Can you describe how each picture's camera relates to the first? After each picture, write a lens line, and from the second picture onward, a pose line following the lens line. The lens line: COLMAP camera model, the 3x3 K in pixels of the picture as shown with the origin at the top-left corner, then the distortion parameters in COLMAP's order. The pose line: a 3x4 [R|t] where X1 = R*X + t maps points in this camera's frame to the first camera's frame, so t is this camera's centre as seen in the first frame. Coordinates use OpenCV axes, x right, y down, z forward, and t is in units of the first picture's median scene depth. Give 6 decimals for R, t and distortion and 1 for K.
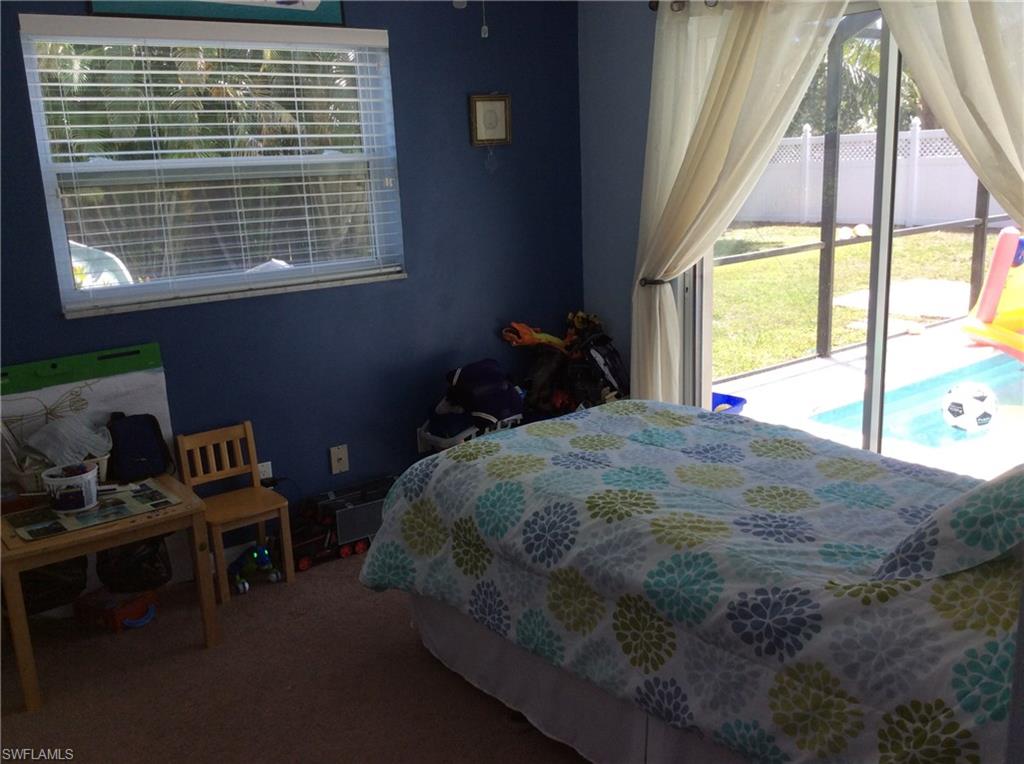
lens RADIAL K [[929.3, 0, 512.0], [0, 929.3, 382.0], [0, 0, 1]] dist [0.059978, 0.003387]
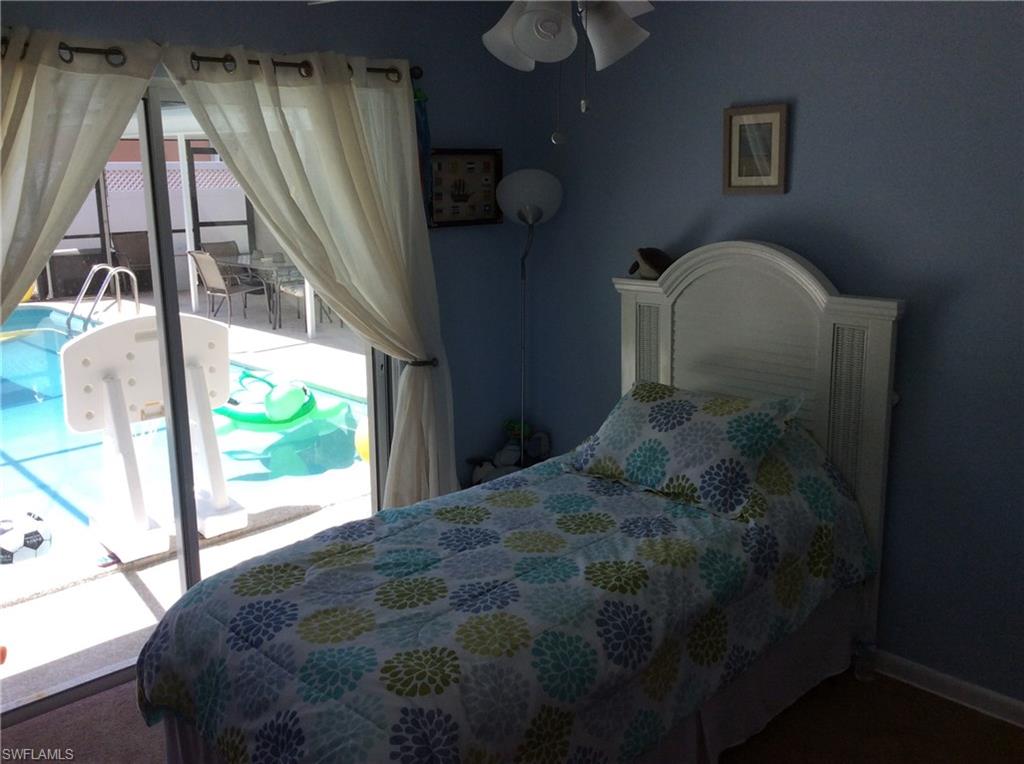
lens RADIAL K [[929.3, 0, 512.0], [0, 929.3, 382.0], [0, 0, 1]] dist [0.059978, 0.003387]
pose [[-0.083789, -0.192267, 0.977759, -0.784984], [0.255827, 0.944172, 0.207586, -0.297570], [-0.963085, 0.267531, -0.029924, 0.967259]]
